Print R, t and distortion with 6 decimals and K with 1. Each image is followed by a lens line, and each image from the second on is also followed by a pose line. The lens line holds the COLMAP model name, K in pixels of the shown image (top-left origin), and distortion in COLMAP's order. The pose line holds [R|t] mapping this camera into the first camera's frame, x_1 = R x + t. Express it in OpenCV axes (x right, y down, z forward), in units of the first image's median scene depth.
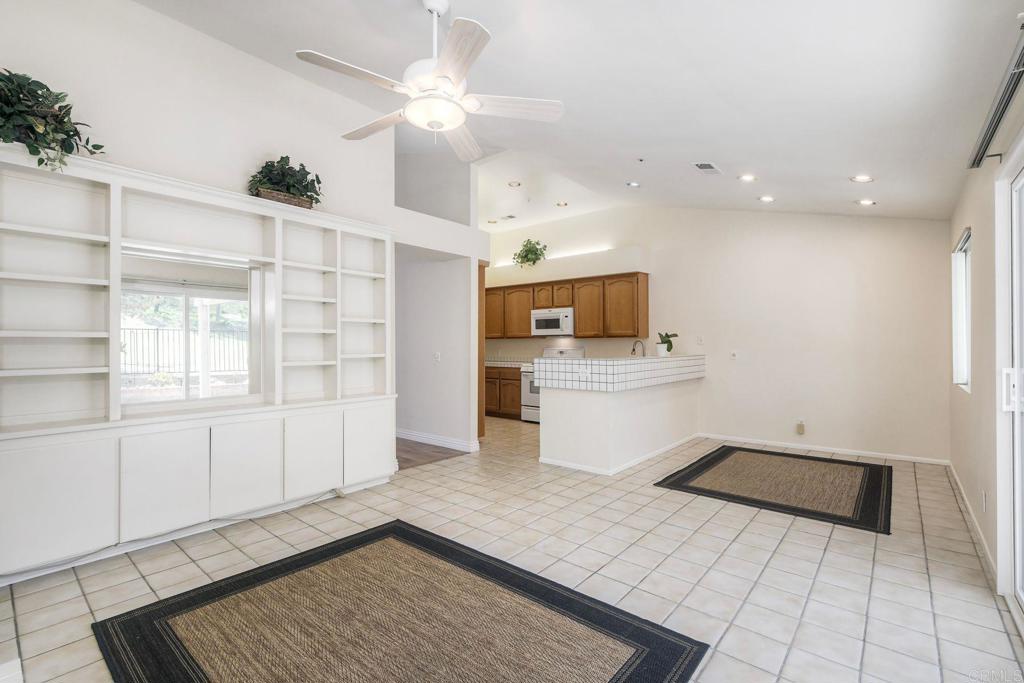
lens RADIAL K [[456.8, 0, 513.0], [0, 456.8, 341.0], [0, 0, 1]] dist [0.000528, 0.002104]
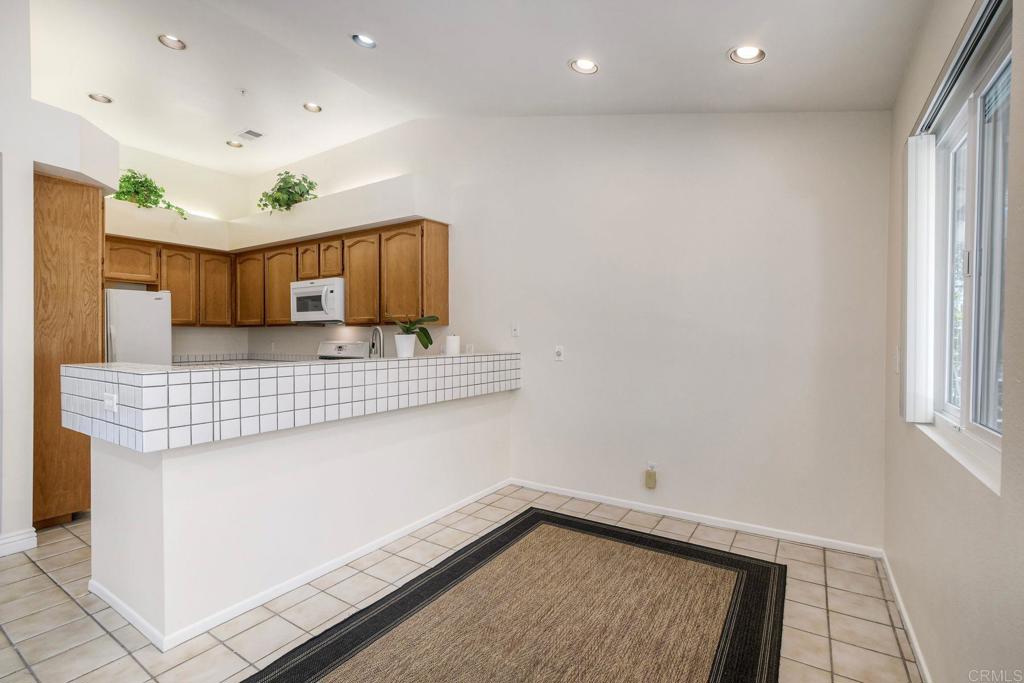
lens RADIAL K [[454.7, 0, 514.8], [0, 454.7, 342.0], [0, 0, 1]] dist [-0.002304, -0.001175]
pose [[0.990816, 0.003593, 0.135169, 0.301001], [-0.006079, 0.999820, 0.017978, 0.004021], [-0.135080, -0.018635, 0.990659, 0.356193]]
